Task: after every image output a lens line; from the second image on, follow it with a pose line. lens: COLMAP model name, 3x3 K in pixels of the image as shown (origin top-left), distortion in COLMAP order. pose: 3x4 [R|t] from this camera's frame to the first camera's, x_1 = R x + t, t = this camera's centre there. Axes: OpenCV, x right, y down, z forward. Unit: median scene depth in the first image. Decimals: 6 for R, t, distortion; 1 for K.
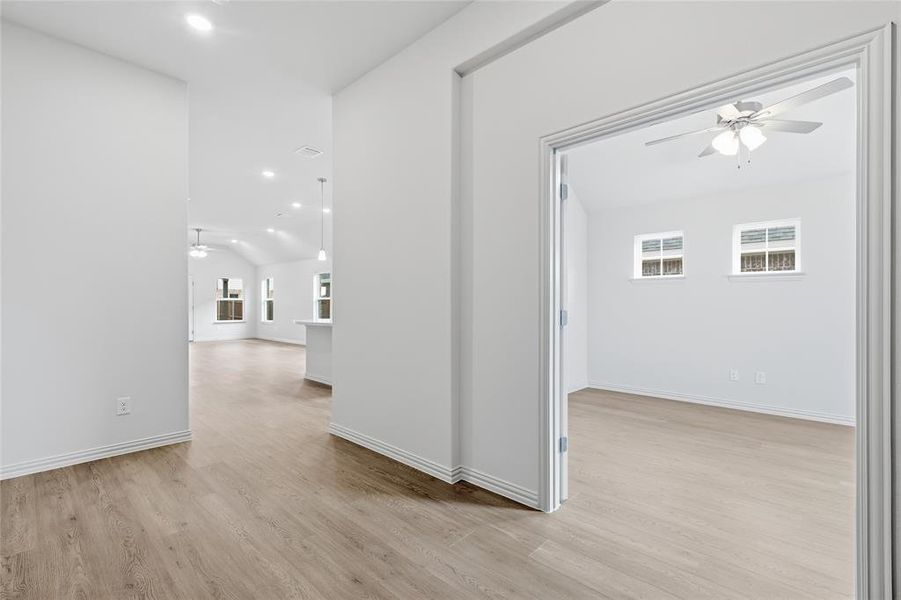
lens RADIAL K [[415.1, 0, 453.7], [0, 415.1, 307.7], [0, 0, 1]] dist [0.004990, -0.000256]
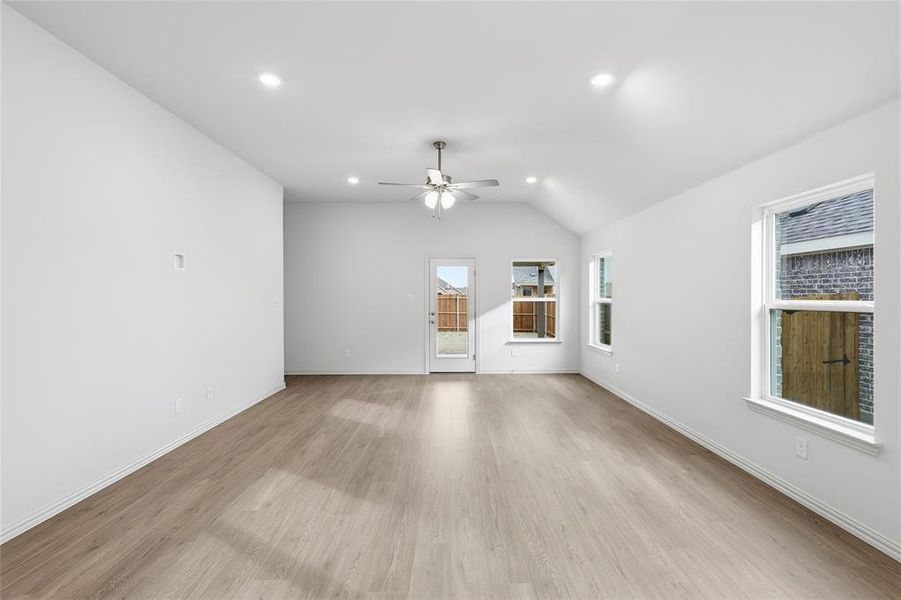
lens RADIAL K [[392.0, 0, 455.7], [0, 392.0, 299.5], [0, 0, 1]] dist [-0.000923, 0.000274]
pose [[0.700596, -0.001300, -0.713557, -0.238251], [0.002927, 0.999995, 0.001052, -0.021353], [0.713552, -0.002826, 0.700596, 0.554049]]
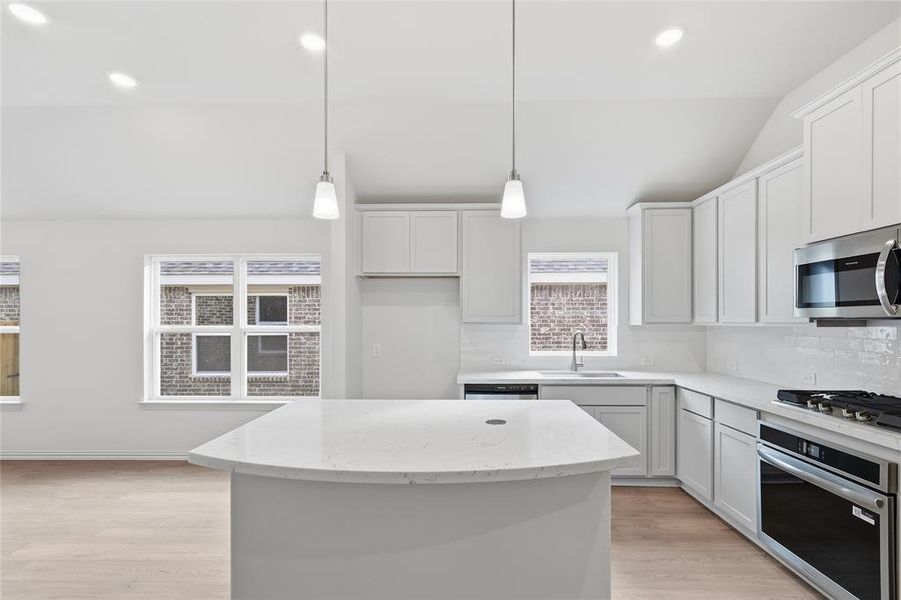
lens RADIAL K [[415.1, 0, 460.3], [0, 415.1, 322.4], [0, 0, 1]] dist [0.004990, -0.000256]
pose [[0.733765, -0.010051, 0.679329, -0.202651], [0.009164, 0.999946, 0.004896, -0.020835], [-0.679342, 0.002633, 0.733817, 0.342024]]
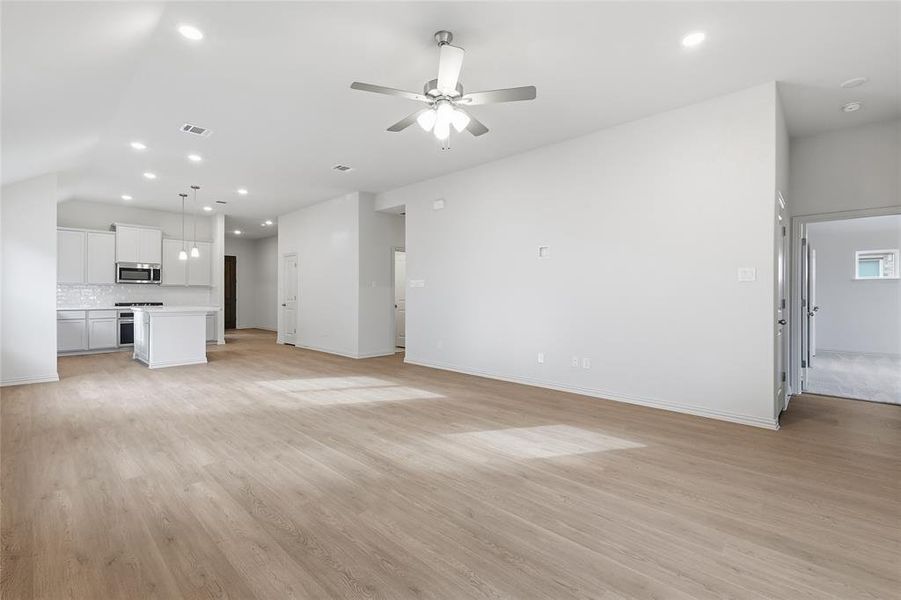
lens RADIAL K [[398.3, 0, 451.2], [0, 398.3, 295.5], [0, 0, 1]] dist [0.004137, 0.000232]
pose [[-0.999941, -0.009535, -0.005237, -0.467605], [-0.009560, 0.999942, 0.004911, -0.009026], [0.005190, 0.004961, -0.999974, 0.966268]]
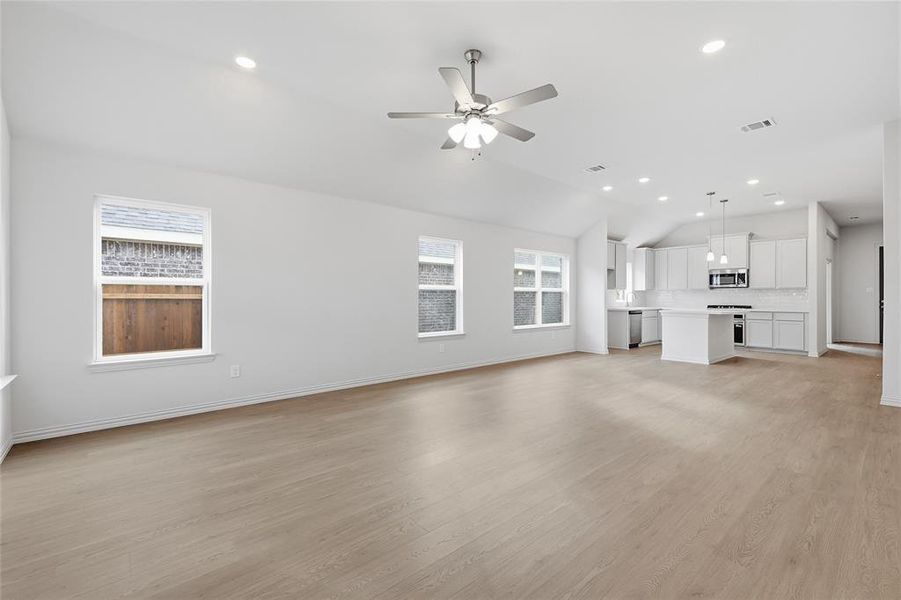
lens RADIAL K [[392.0, 0, 452.0], [0, 392.0, 295.7], [0, 0, 1]] dist [-0.000923, 0.000274]
pose [[0.087907, -0.001360, 0.996128, -0.682303], [0.004149, 0.999991, 0.000999, -0.008768], [-0.996120, 0.004045, 0.087911, 0.751775]]
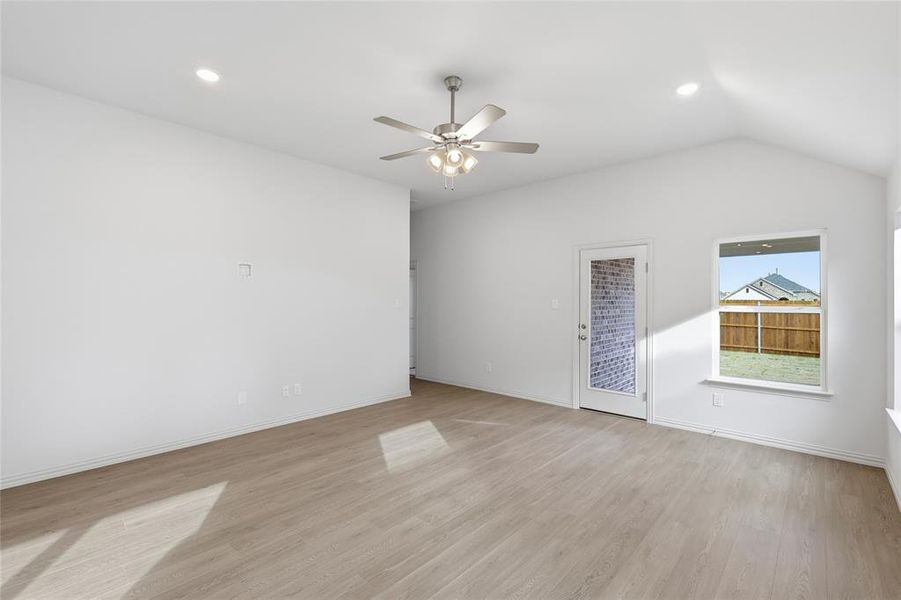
lens RADIAL K [[398.3, 0, 452.8], [0, 398.3, 302.2], [0, 0, 1]] dist [0.004137, 0.000232]
pose [[0.017471, -0.005256, -0.999834, -0.251704], [-0.005091, 0.999973, -0.005345, -0.022365], [0.999834, 0.005184, 0.017443, 0.755932]]
